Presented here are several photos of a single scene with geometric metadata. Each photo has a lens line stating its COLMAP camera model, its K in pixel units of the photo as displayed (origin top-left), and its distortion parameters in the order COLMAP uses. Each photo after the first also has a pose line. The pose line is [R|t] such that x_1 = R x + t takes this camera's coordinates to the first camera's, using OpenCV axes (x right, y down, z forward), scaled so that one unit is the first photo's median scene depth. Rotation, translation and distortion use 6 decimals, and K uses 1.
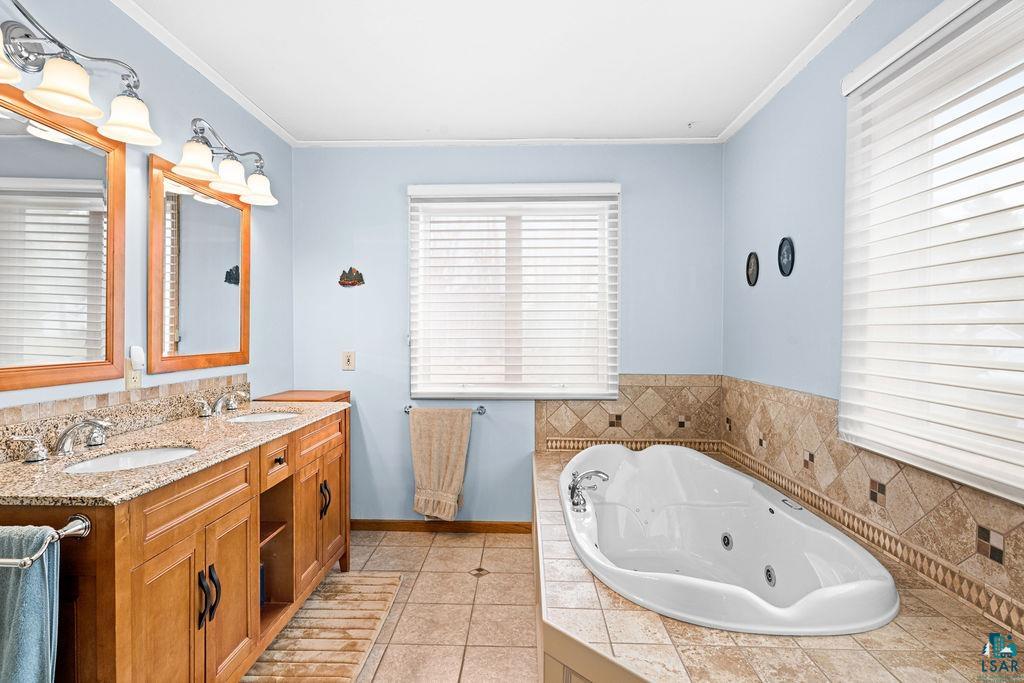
lens RADIAL K [[506.0, 0, 512.6], [0, 506.0, 336.1], [0, 0, 1]] dist [-0.004854, -0.000716]
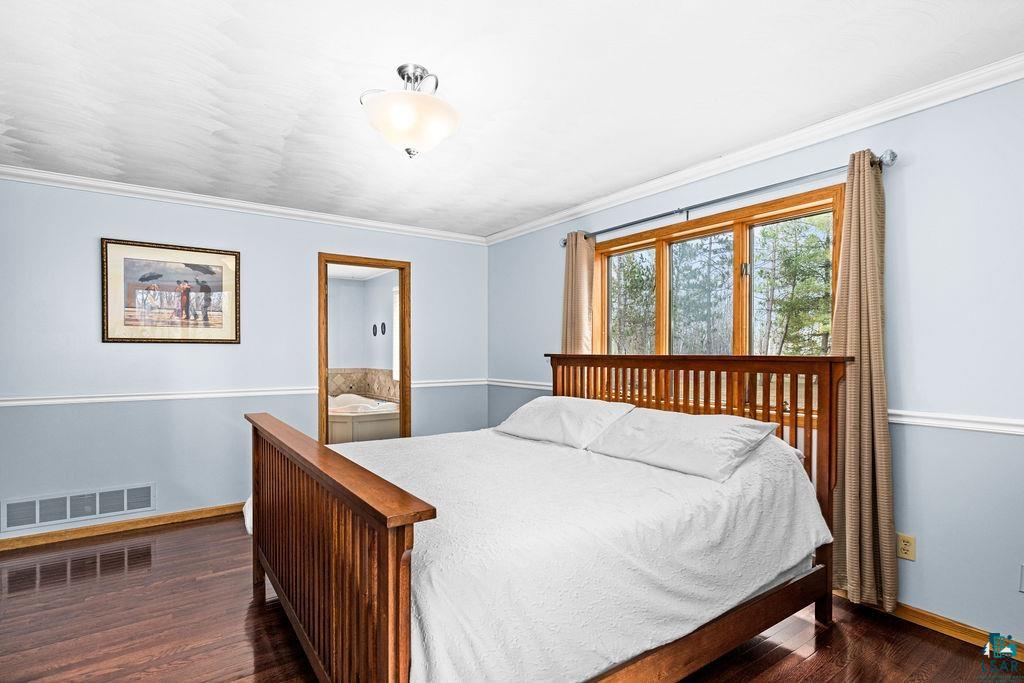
lens RADIAL K [[506.0, 0, 510.9], [0, 506.0, 347.7], [0, 0, 1]] dist [-0.004854, -0.000716]
pose [[0.805154, -0.002429, 0.593061, -0.610046], [0.008856, 0.999929, -0.007927, -0.000710], [-0.593000, 0.011635, 0.805119, -1.767215]]
